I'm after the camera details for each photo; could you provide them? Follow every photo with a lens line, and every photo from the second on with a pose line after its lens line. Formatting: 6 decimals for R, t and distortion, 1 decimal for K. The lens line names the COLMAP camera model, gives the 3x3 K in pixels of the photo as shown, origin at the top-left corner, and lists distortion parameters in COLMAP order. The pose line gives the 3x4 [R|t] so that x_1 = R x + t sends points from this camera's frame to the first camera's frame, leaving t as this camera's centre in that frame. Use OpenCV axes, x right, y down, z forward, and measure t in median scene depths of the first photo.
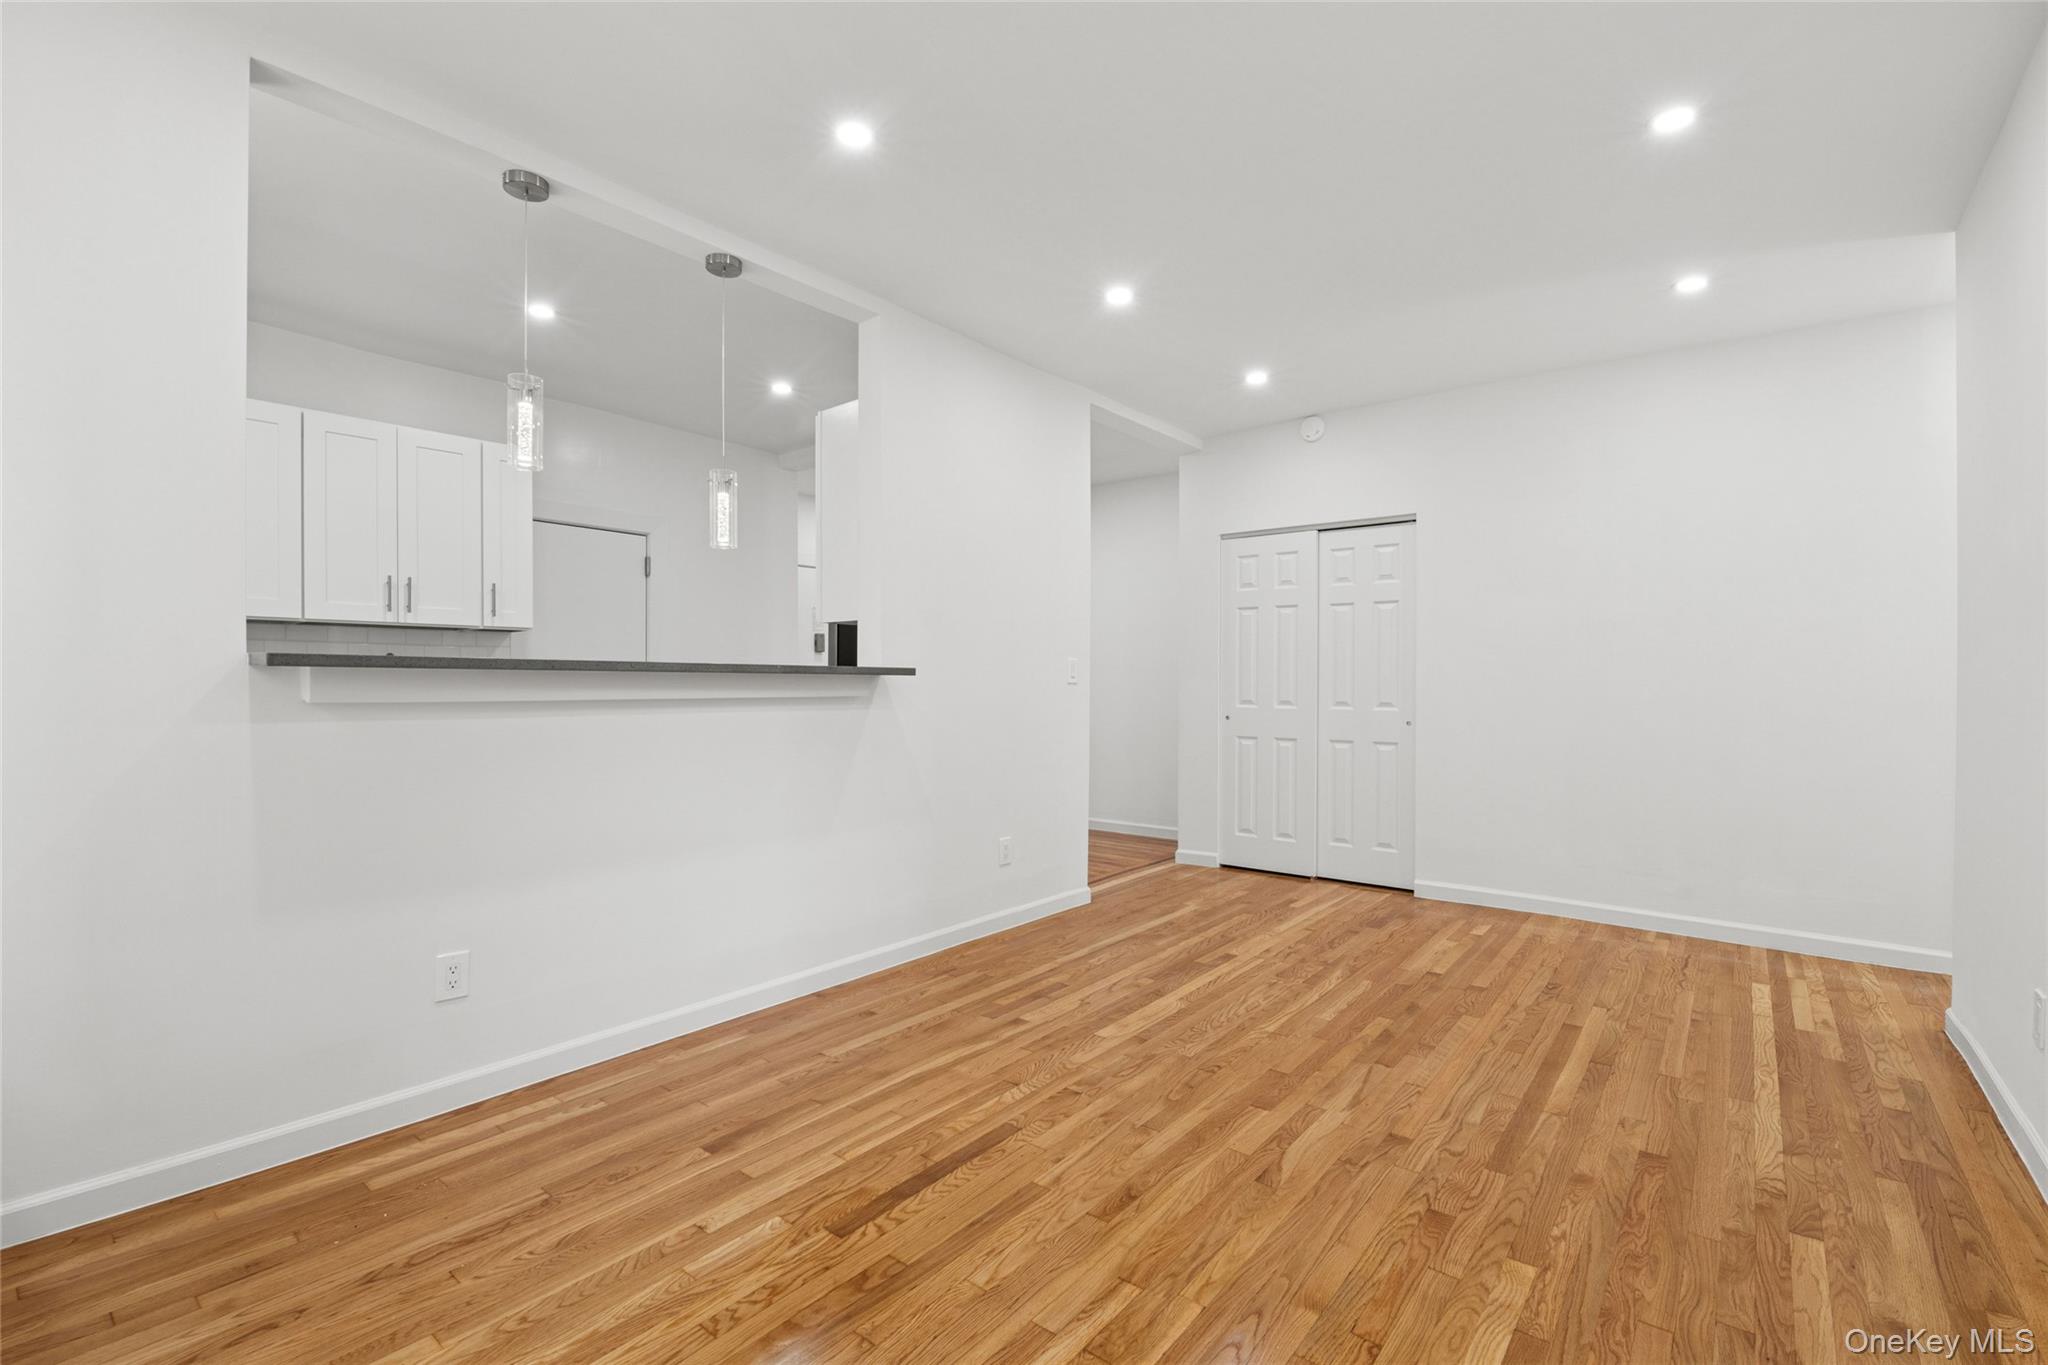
lens RADIAL K [[902.1, 0, 1034.7], [0, 902.1, 687.7], [0, 0, 1]] dist [-0.007891, -0.002178]
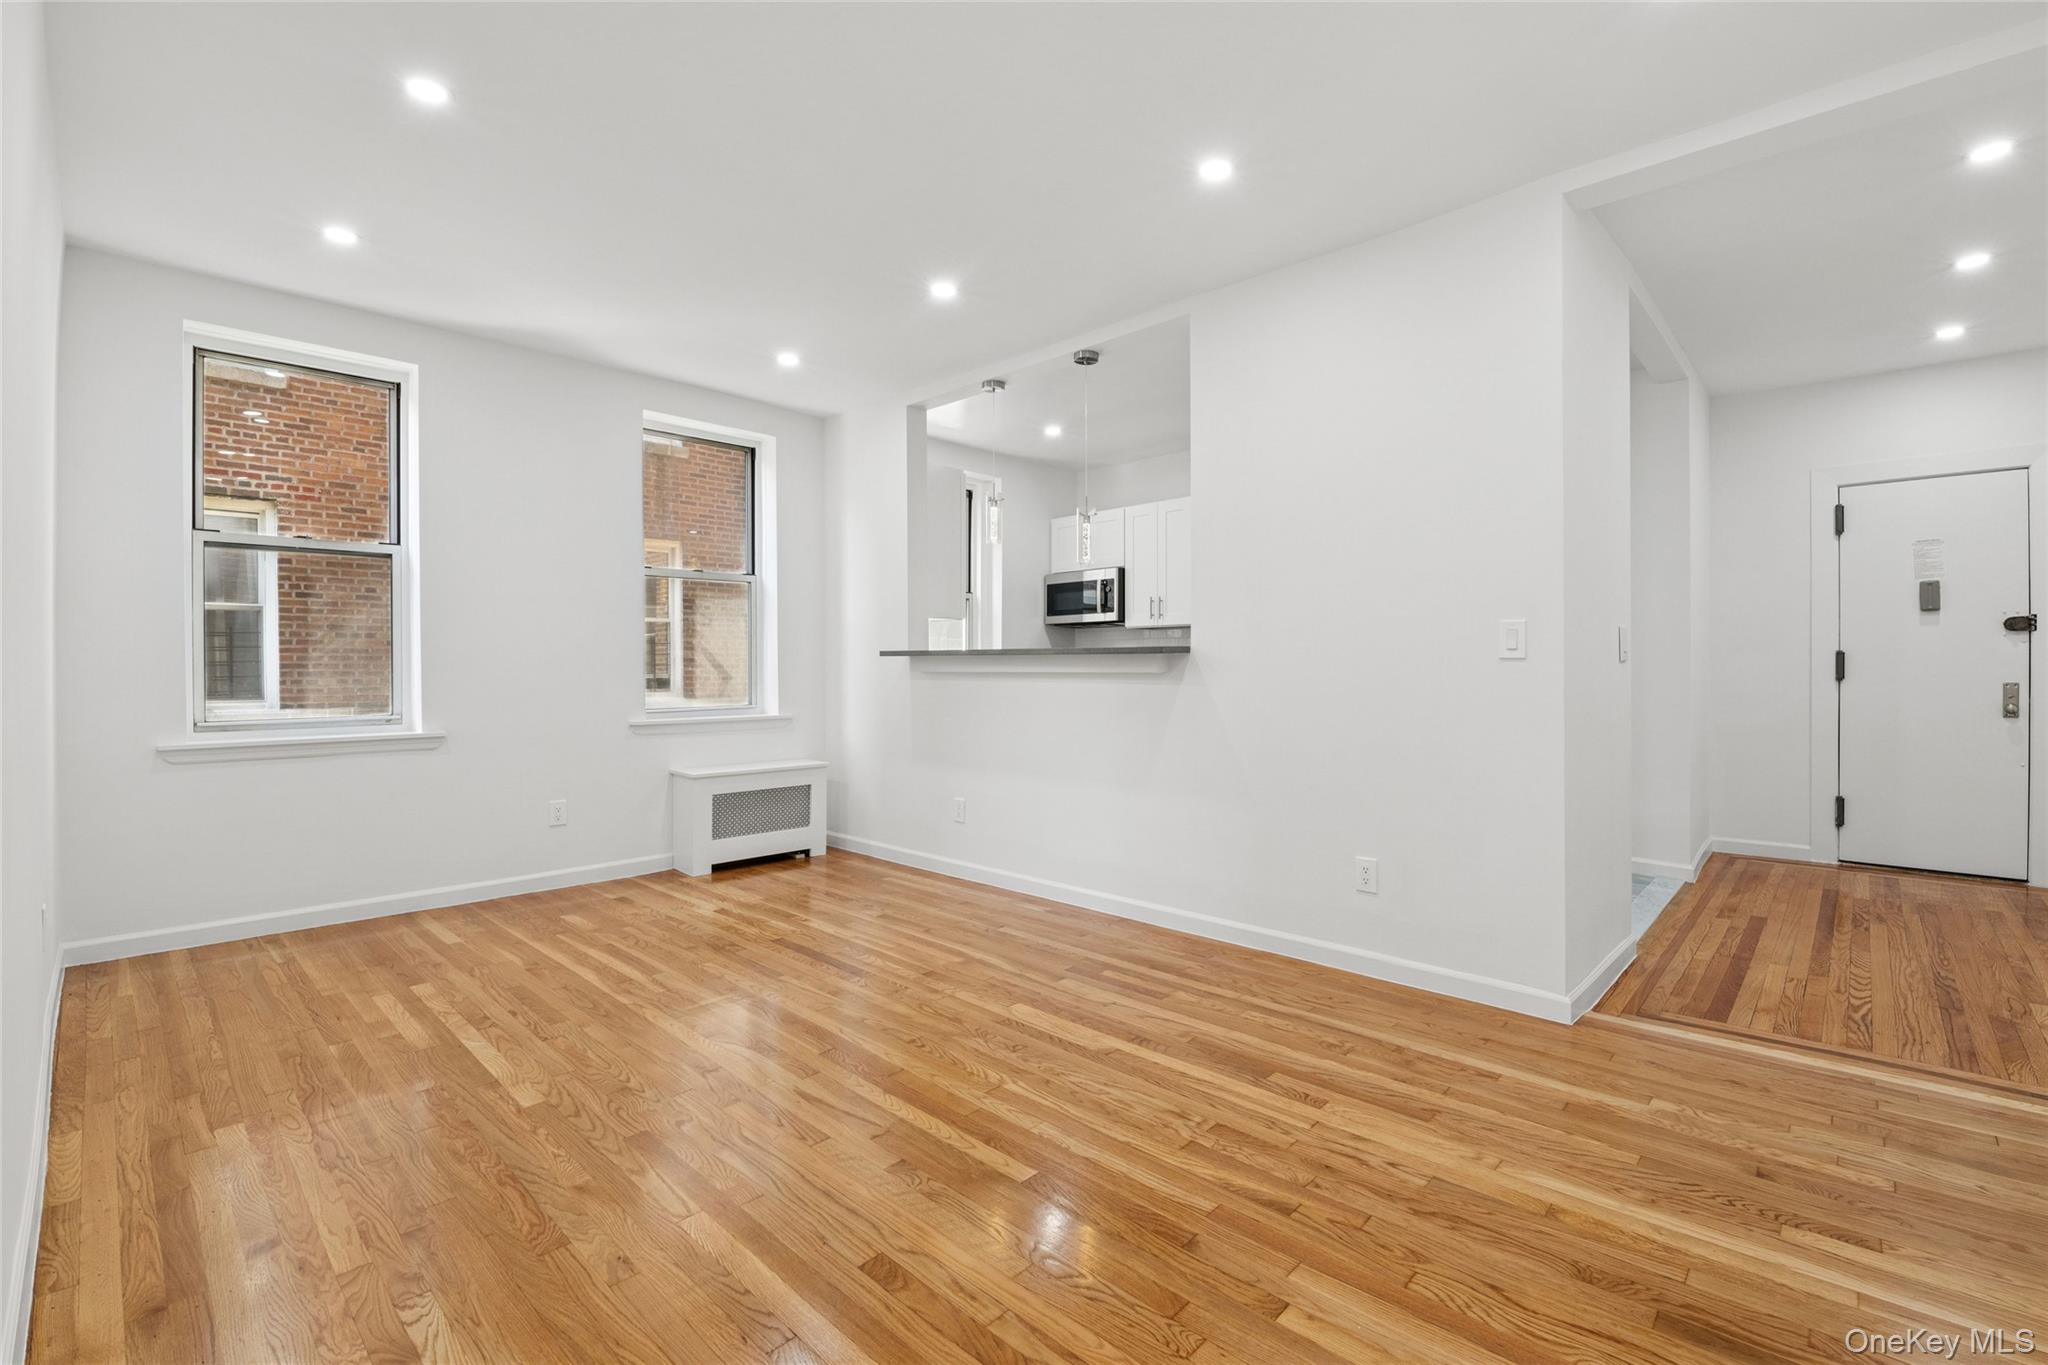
lens RADIAL K [[902.1, 0, 1063.4], [0, 902.1, 672.0], [0, 0, 1]] dist [-0.007891, -0.002178]
pose [[-0.072422, 0.006009, -0.997356, 0.960072], [-0.003726, 0.999973, 0.006296, 0.001815], [0.997367, 0.004172, -0.072398, 0.998463]]
